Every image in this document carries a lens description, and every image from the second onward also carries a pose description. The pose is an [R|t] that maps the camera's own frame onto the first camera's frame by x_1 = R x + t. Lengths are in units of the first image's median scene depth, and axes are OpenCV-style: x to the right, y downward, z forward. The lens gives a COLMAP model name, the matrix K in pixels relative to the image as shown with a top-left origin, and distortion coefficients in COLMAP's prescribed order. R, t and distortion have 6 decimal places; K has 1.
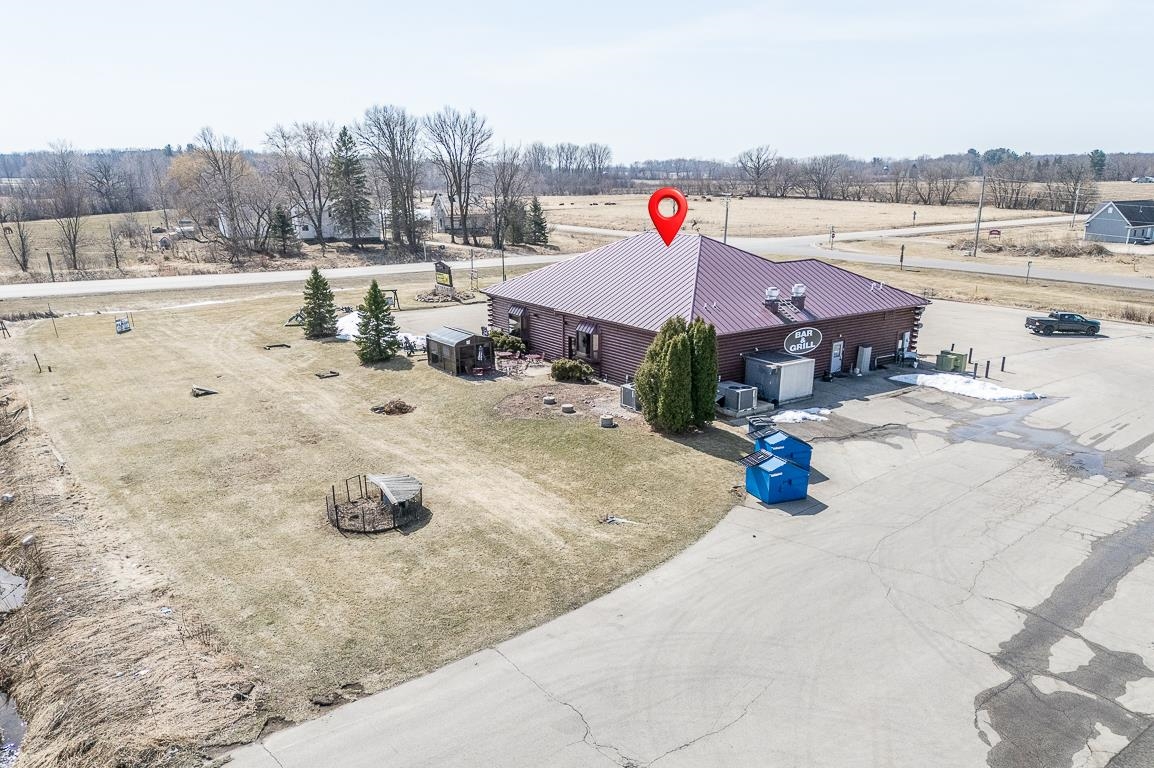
lens RADIAL K [[885.1, 0, 570.0], [0, 885.1, 383.8], [0, 0, 1]] dist [0.119268, -0.130947]
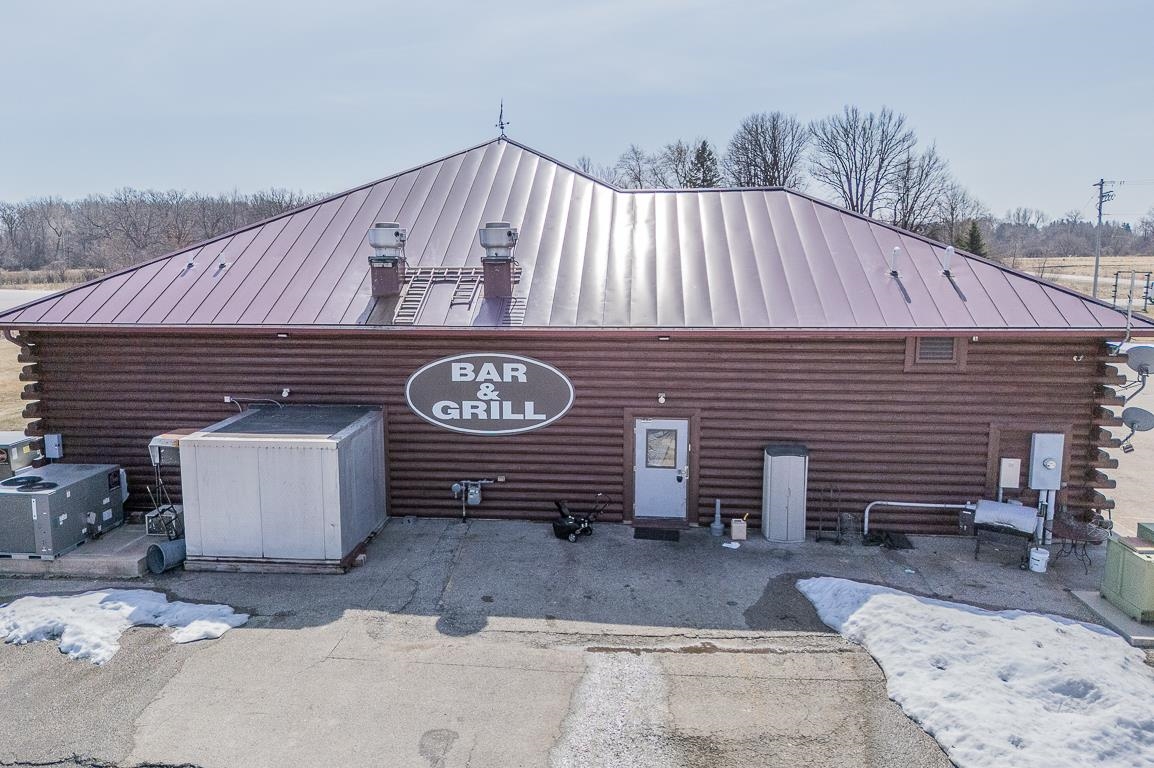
lens RADIAL K [[885.1, 0, 570.0], [0, 885.1, 383.8], [0, 0, 1]] dist [0.119268, -0.130947]
pose [[0.754656, 0.091726, -0.649677, 0.368946], [-0.152256, 0.987633, -0.037417, -0.033495], [0.638210, 0.127154, 0.759289, 0.588631]]
